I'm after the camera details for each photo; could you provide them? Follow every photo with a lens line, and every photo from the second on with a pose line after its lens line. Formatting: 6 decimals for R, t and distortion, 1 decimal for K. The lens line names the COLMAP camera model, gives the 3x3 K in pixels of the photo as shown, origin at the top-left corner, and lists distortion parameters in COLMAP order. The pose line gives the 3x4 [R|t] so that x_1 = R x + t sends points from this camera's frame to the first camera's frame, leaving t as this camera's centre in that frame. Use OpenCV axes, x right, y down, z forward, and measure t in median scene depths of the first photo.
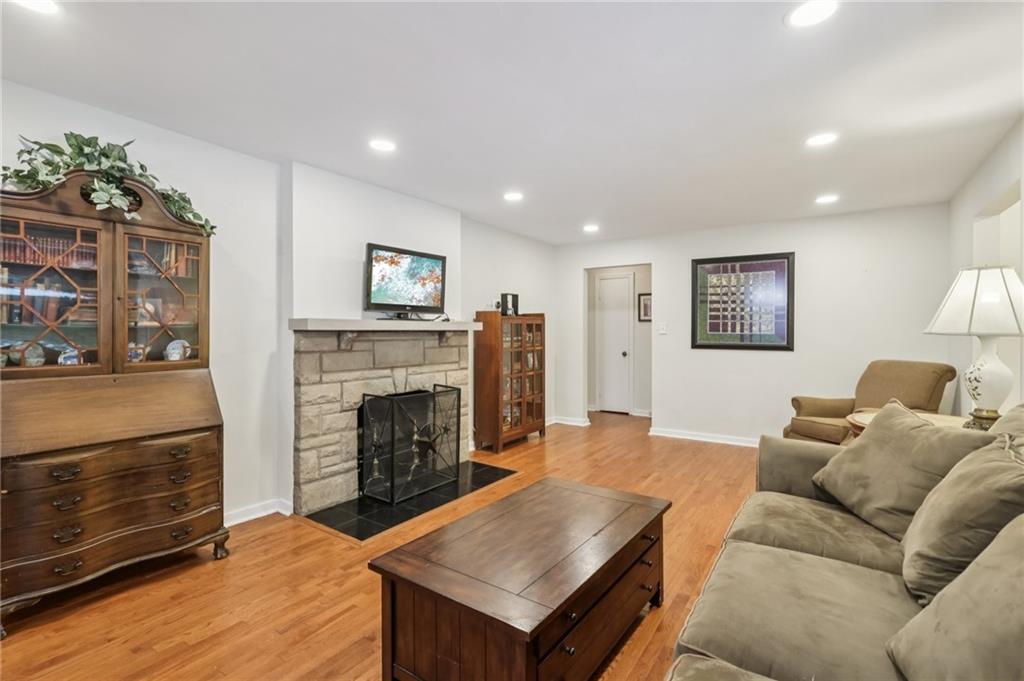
lens RADIAL K [[479.3, 0, 512.2], [0, 479.3, 336.2], [0, 0, 1]] dist [-0.000994, 0.000969]
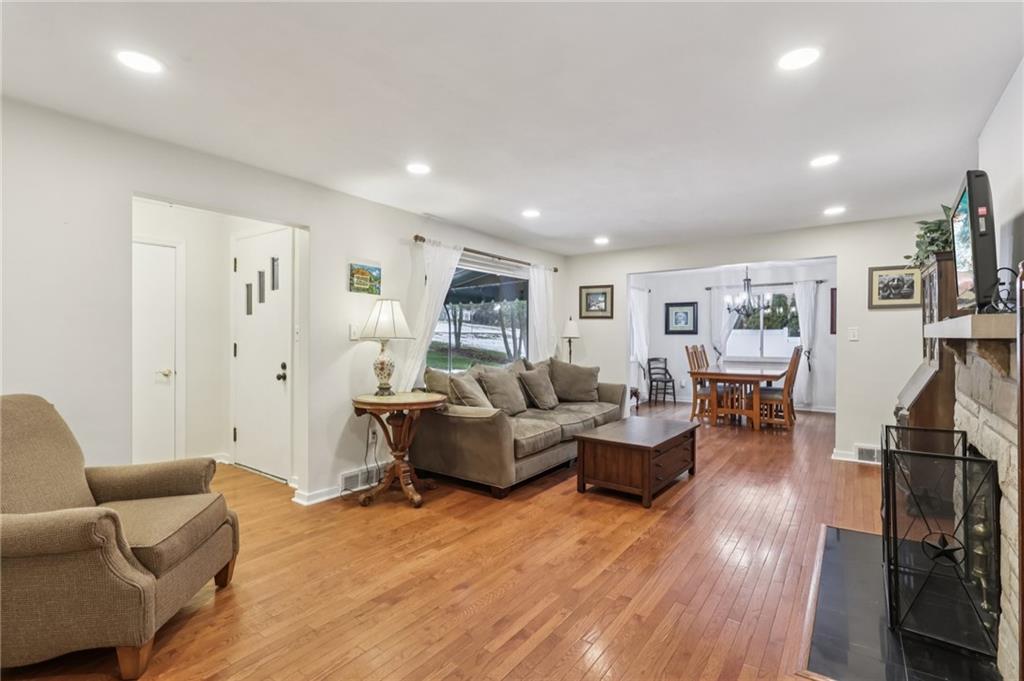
lens RADIAL K [[479.3, 0, 516.2], [0, 479.3, 337.4], [0, 0, 1]] dist [-0.000994, 0.000969]
pose [[-0.999799, -0.001525, 0.020011, 0.268795], [-0.001286, 0.999928, 0.011968, -0.016728], [-0.020028, 0.011940, -0.999728, 1.459530]]
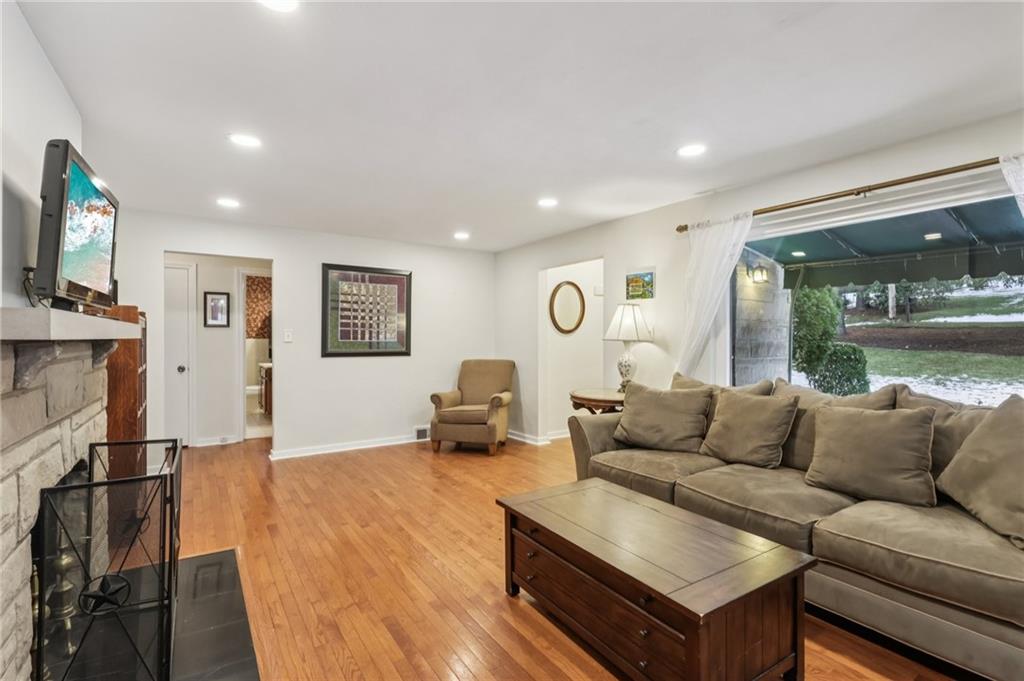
lens RADIAL K [[479.3, 0, 513.6], [0, 479.3, 341.5], [0, 0, 1]] dist [-0.000994, 0.000969]
pose [[0.374427, -0.008481, 0.927218, -0.473925], [0.010716, 0.999931, 0.004818, -0.007807], [-0.927195, 0.008132, 0.374492, 0.390029]]
